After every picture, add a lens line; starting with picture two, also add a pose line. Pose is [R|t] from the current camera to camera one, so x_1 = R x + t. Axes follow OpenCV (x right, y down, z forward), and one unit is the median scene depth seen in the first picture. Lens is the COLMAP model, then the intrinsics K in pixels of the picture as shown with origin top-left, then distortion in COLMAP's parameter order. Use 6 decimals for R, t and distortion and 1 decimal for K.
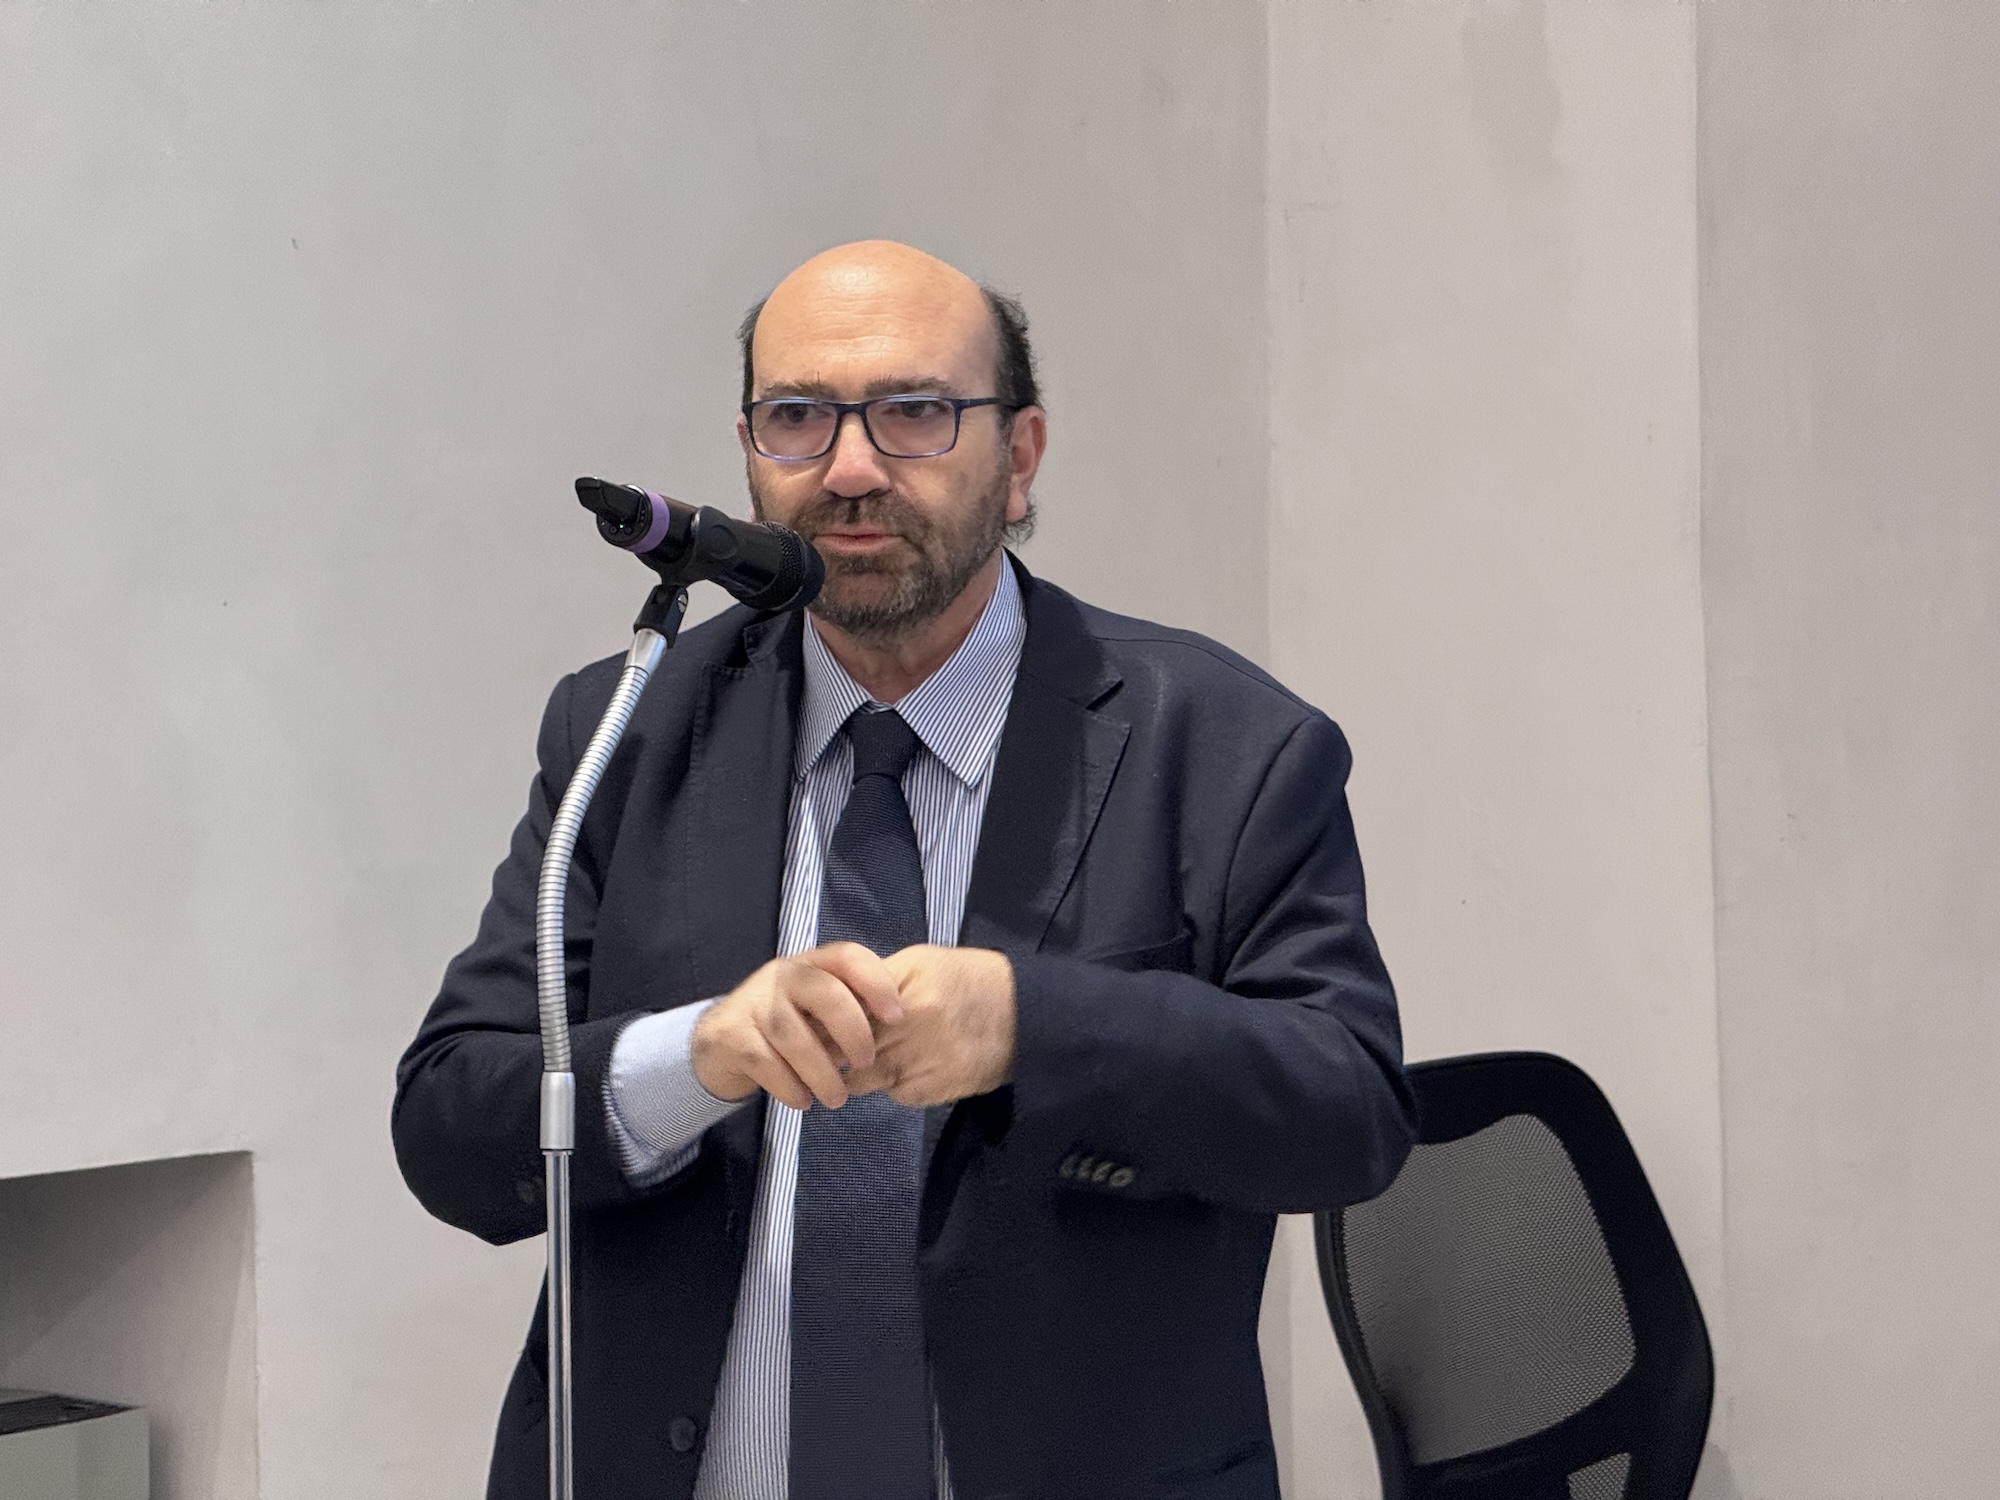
lens RADIAL K [[7945.2, 0, 1000.0], [0, 7945.2, 750.0], [0, 0, 1]] dist [-0.210466, -2.399396]
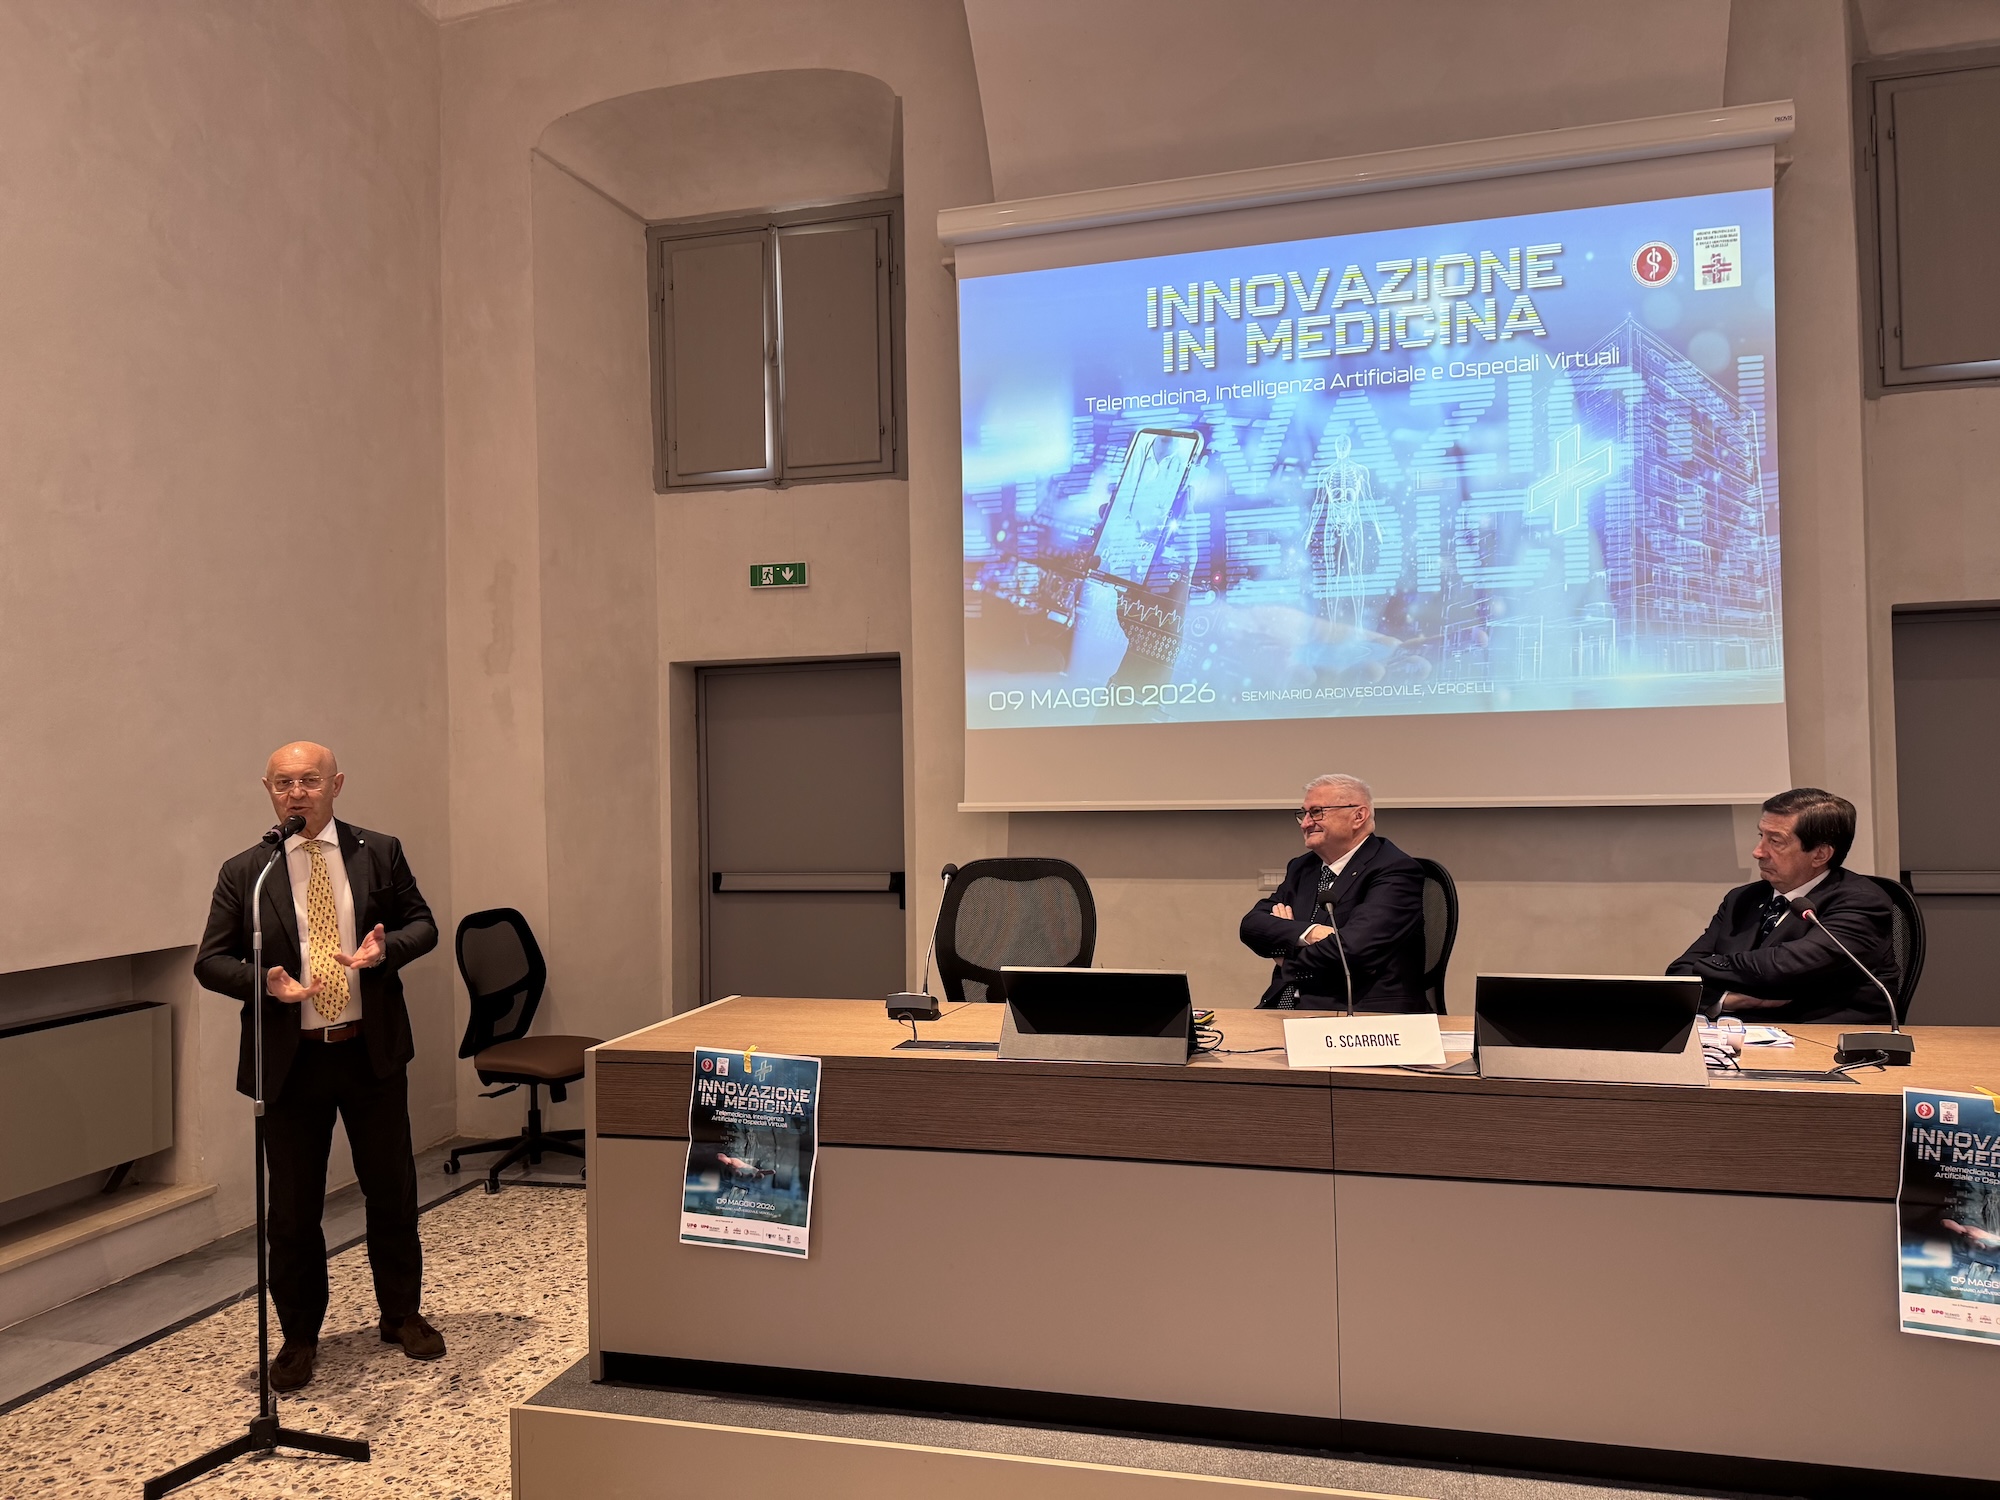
lens RADIAL K [[1393.1, 0, 982.6], [0, 1393.1, 756.1], [0, 0, 1]] dist [0.040289, -0.036573]
pose [[0.924368, 0.003309, 0.381488, 0.009202], [0.017967, 0.998475, -0.052196, -0.004276], [-0.381080, 0.055102, 0.922899, 0.107540]]
